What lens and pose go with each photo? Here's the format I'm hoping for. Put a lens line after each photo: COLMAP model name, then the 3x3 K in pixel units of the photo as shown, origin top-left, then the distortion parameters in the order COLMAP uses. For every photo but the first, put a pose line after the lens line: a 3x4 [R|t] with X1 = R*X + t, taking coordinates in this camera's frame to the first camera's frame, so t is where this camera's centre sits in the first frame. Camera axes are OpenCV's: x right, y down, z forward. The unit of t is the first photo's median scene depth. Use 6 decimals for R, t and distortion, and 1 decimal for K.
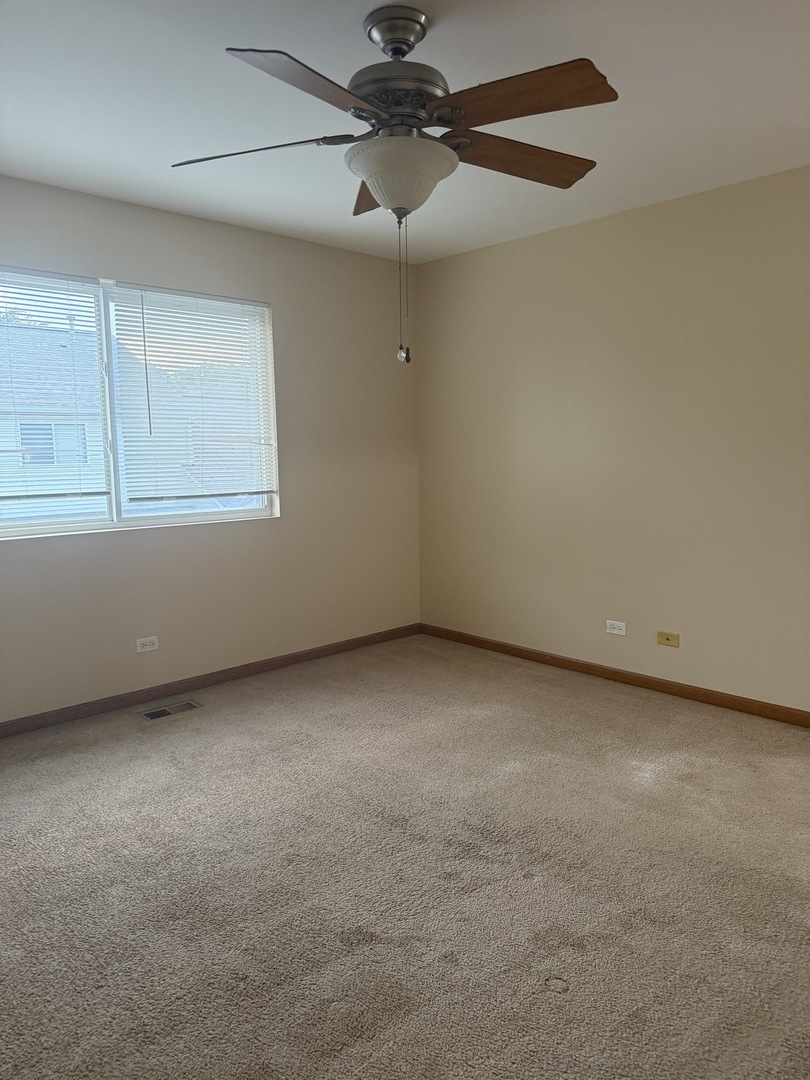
lens RADIAL K [[742.3, 0, 405.0], [0, 742.3, 540.0], [0, 0, 1]] dist [0.074744, 0.000080]
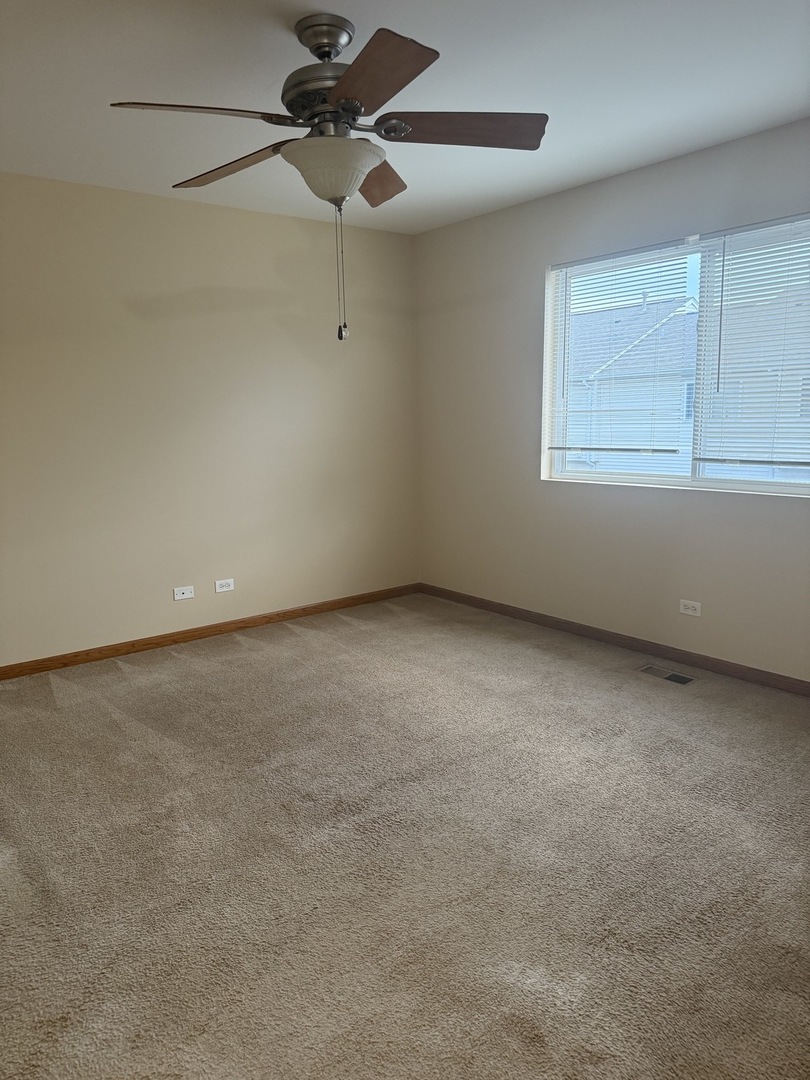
lens RADIAL K [[757.0, 0, 405.0], [0, 757.0, 540.0], [0, 0, 1]] dist [0.007695, 0.001515]
pose [[-0.084240, 0.175483, -0.980872, 0.693498], [-0.100254, 0.977883, 0.183558, -0.099490], [0.991389, 0.113800, -0.064784, 0.735927]]
